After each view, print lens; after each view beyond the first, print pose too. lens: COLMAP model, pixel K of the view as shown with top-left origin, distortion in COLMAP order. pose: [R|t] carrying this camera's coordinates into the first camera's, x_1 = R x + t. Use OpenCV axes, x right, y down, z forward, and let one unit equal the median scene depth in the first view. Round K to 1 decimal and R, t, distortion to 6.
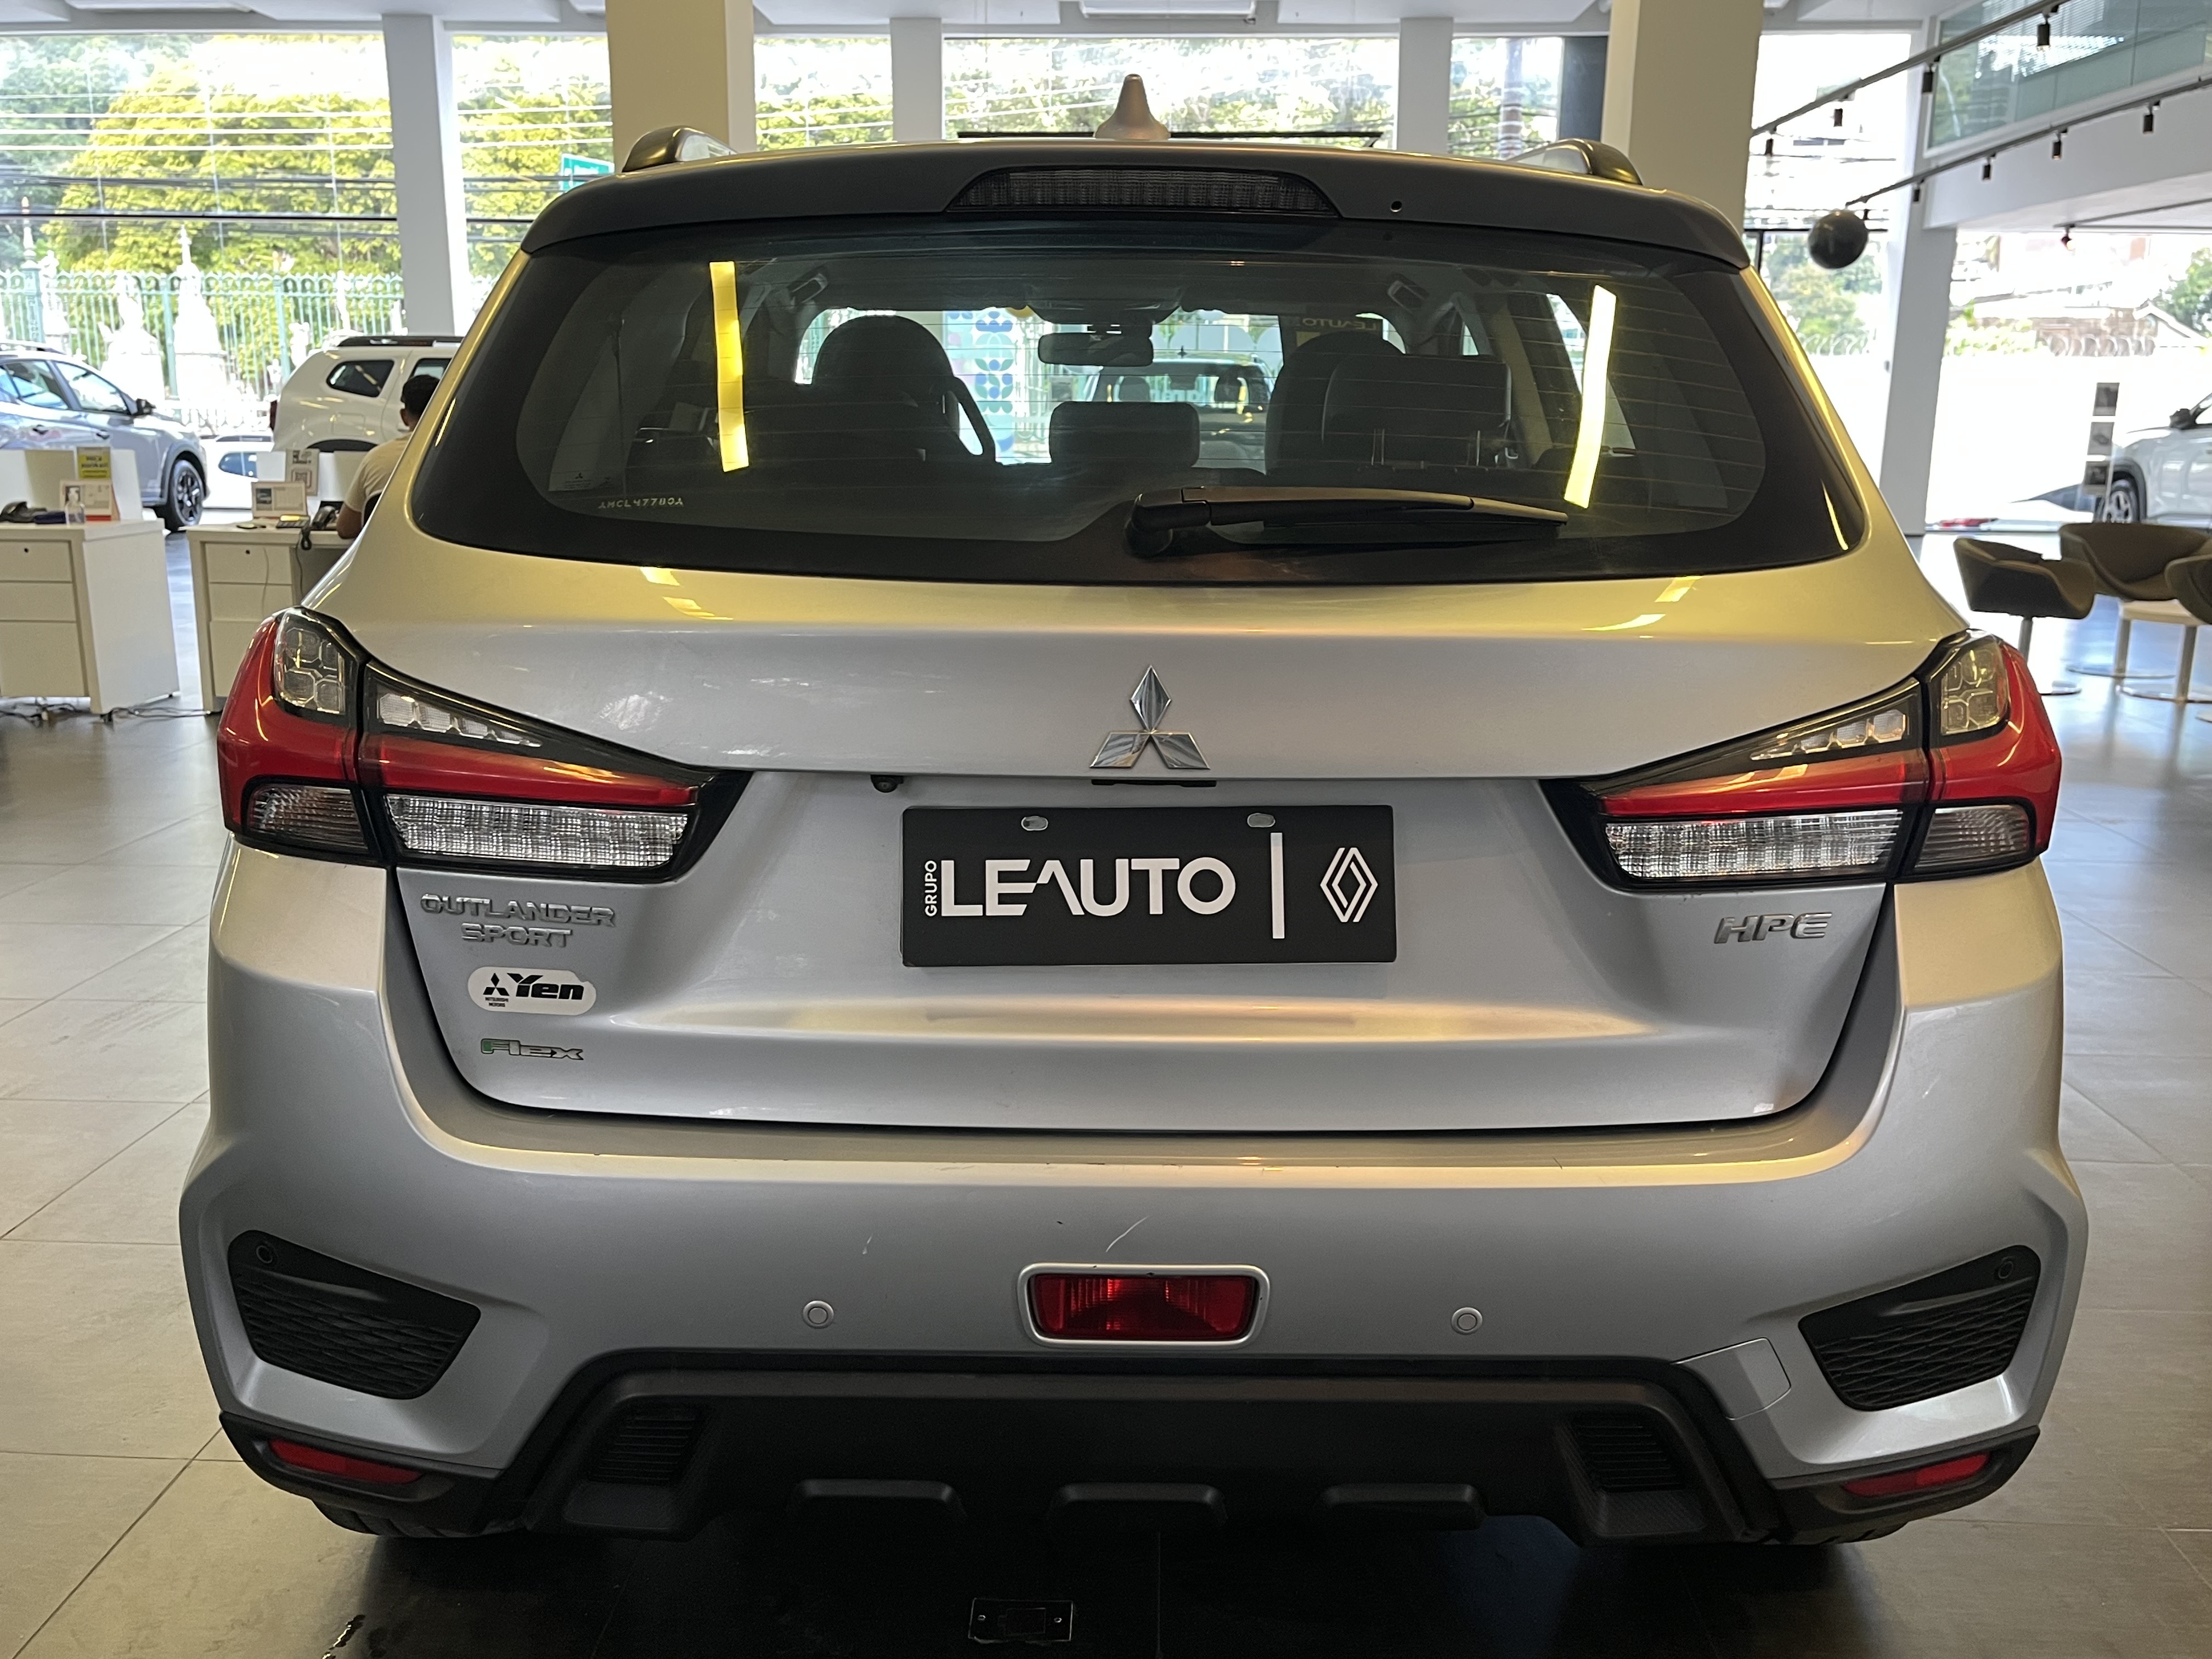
lens RADIAL K [[1929.2, 0, 1106.0], [0, 1929.2, 829.5], [0, 0, 1]] dist [0.043518, -0.008706]
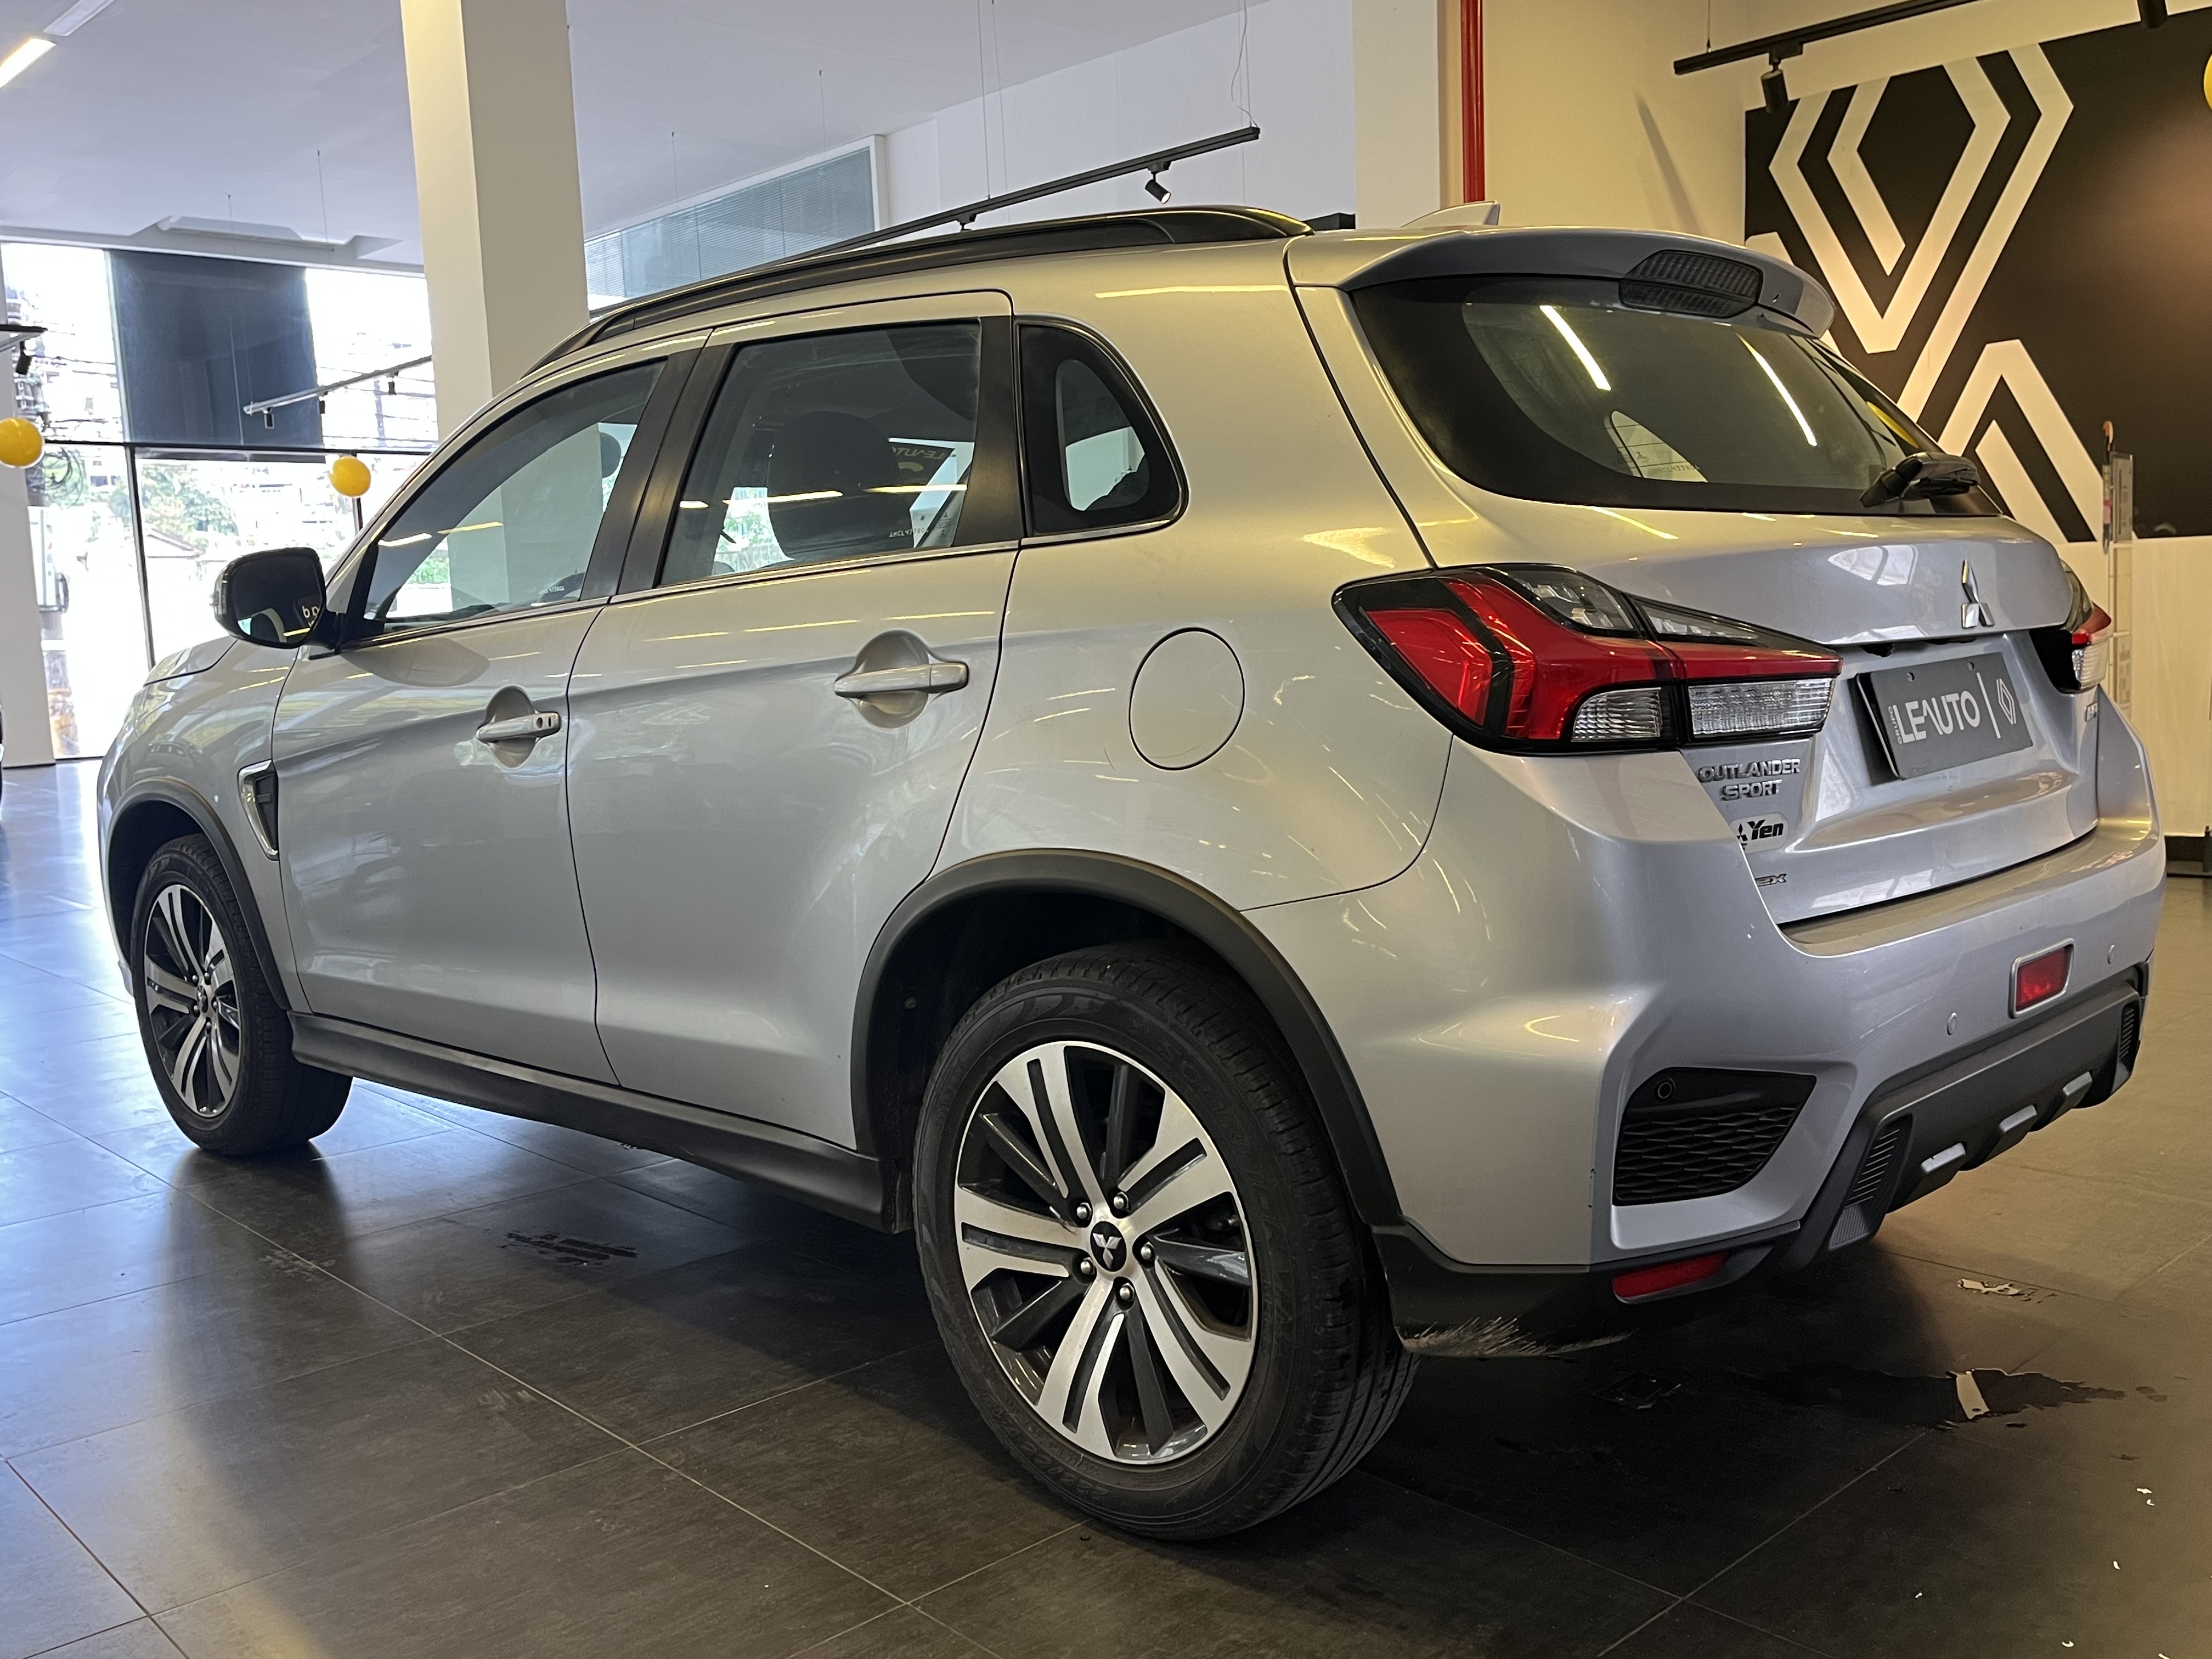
lens RADIAL K [[1929.2, 0, 1106.0], [0, 1929.2, 829.5], [0, 0, 1]] dist [0.043518, -0.008706]
pose [[0.712193, -0.120260, 0.691606, -1.460700], [0.204053, 0.978140, -0.040044, 0.043159], [-0.671672, 0.169643, 0.721165, 0.359105]]
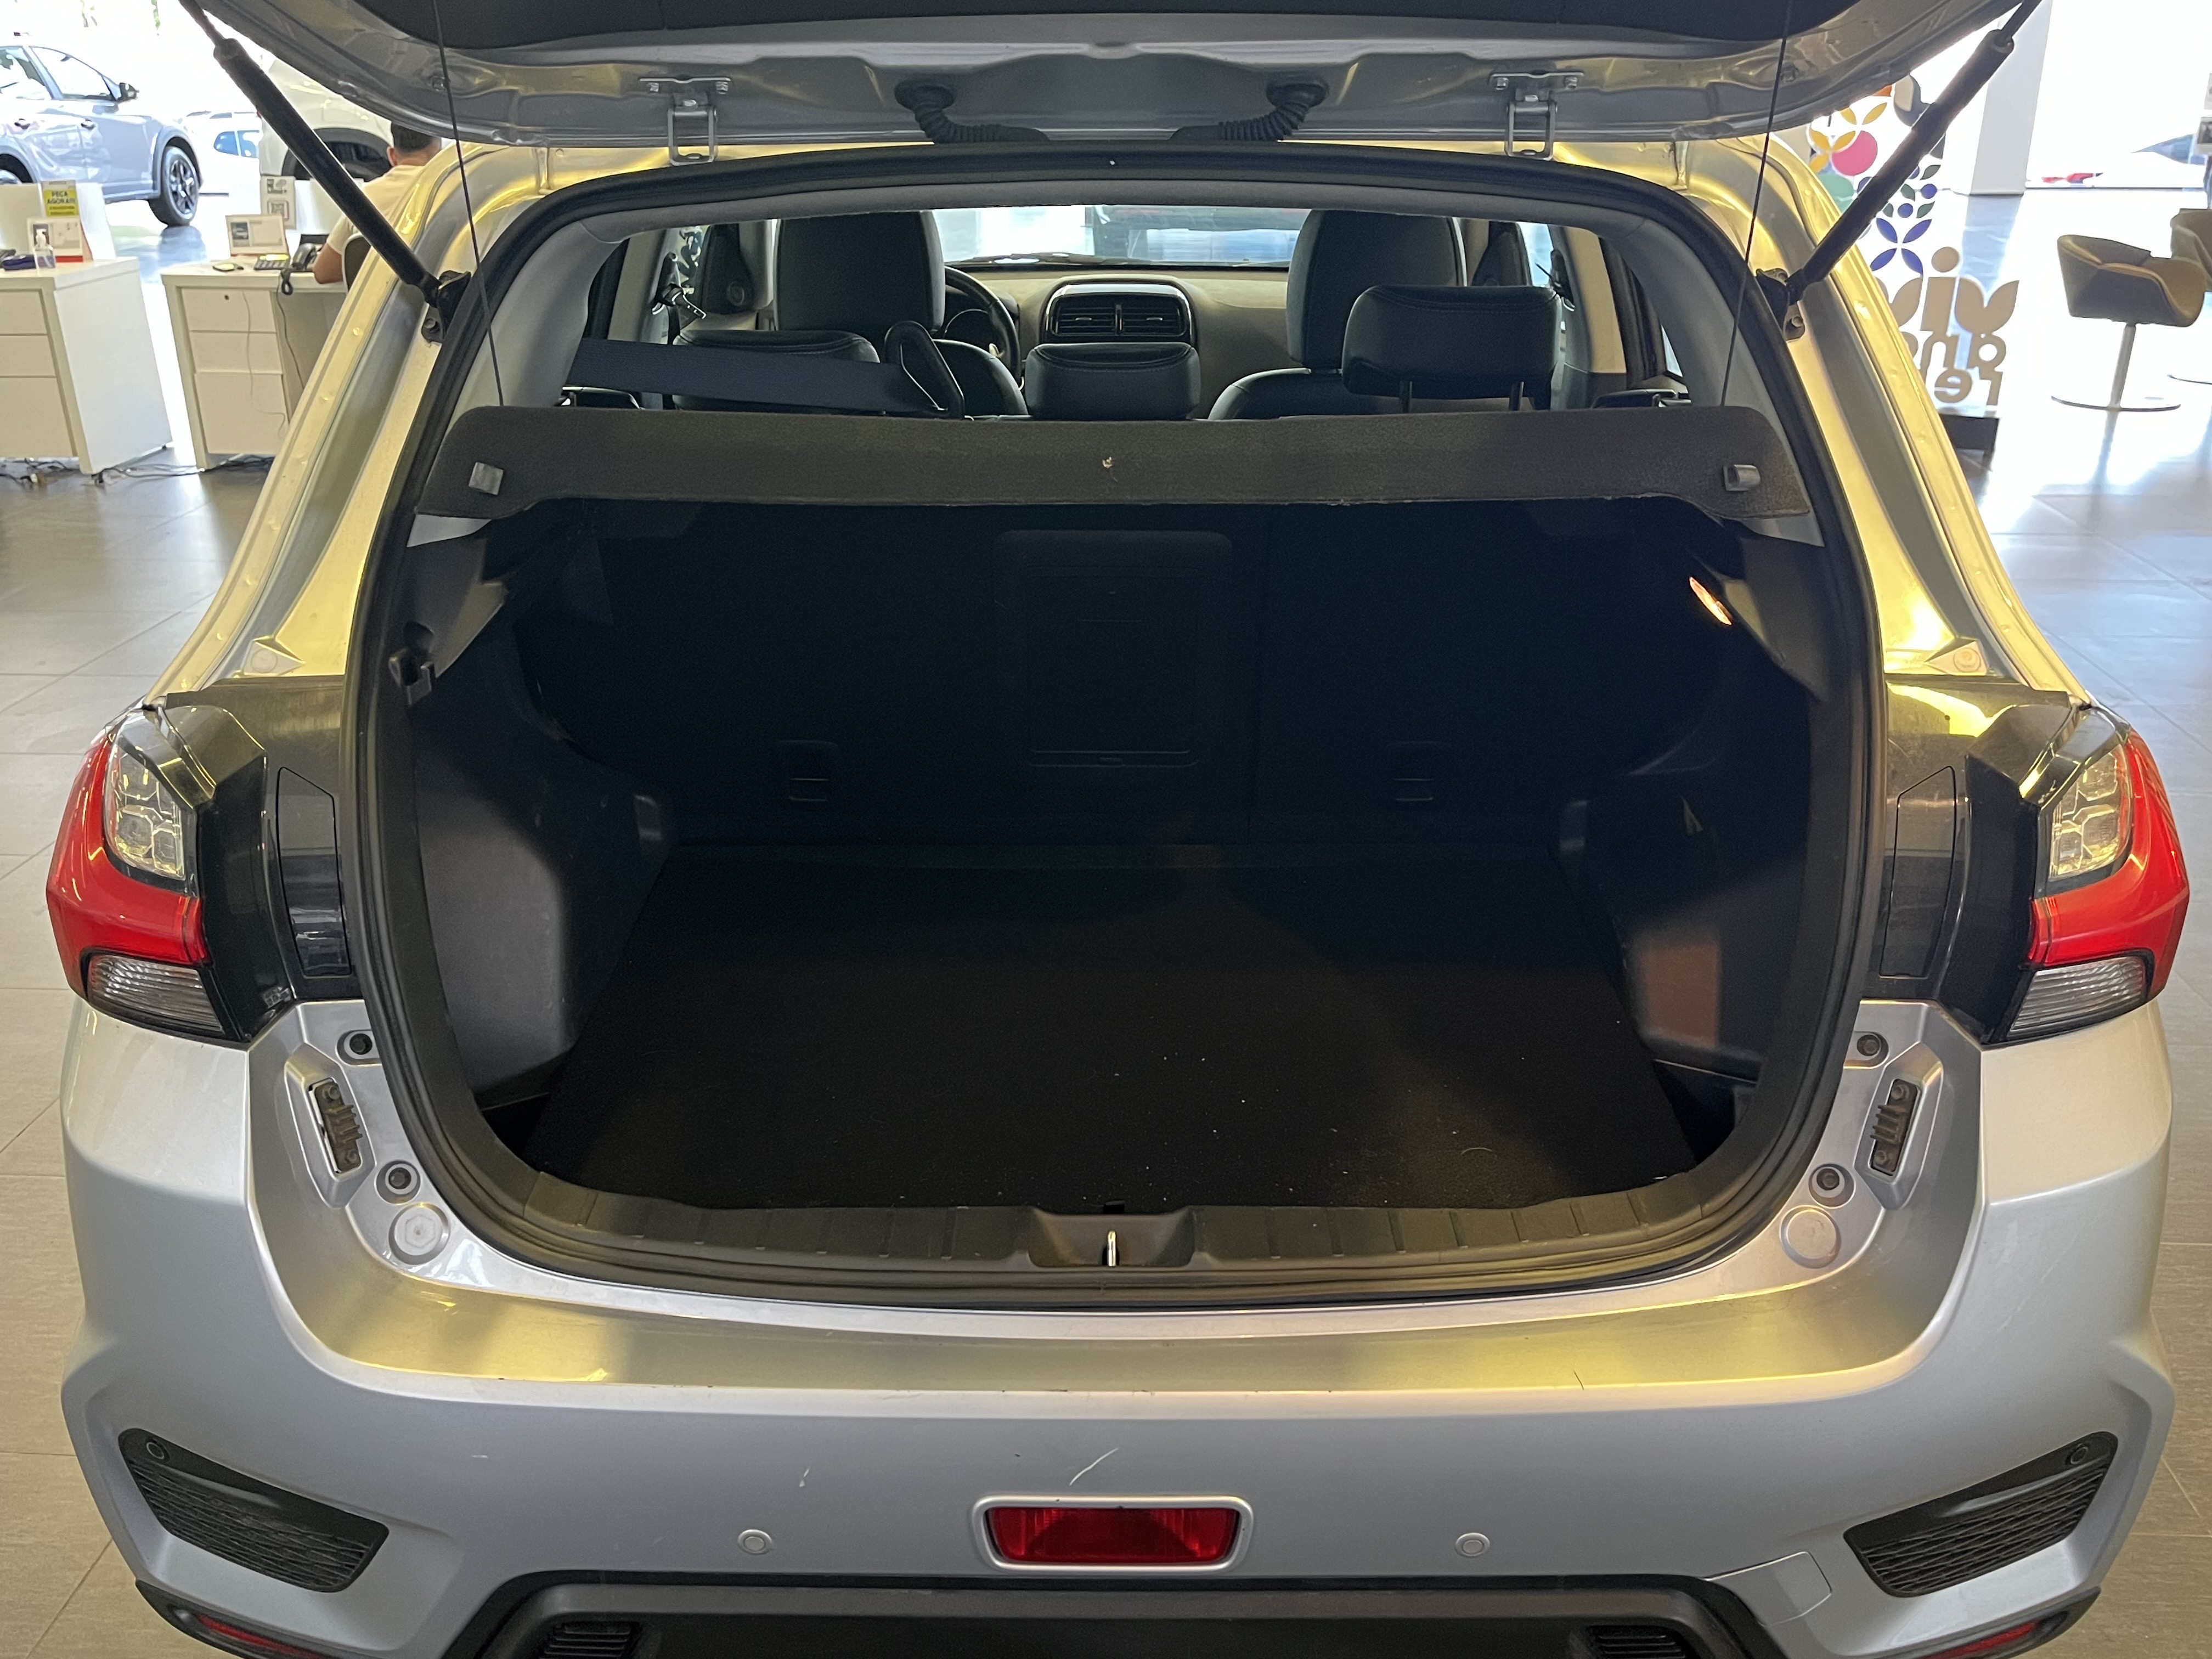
lens RADIAL K [[1925.2, 0, 1106.0], [0, 1925.2, 829.5], [0, 0, 1]] dist [0.108724, -0.139575]
pose [[0.999644, -0.007876, -0.025480, 0.040012], [0.012023, 0.985890, 0.166961, -0.218775], [0.023806, -0.167208, 0.985634, 0.150660]]
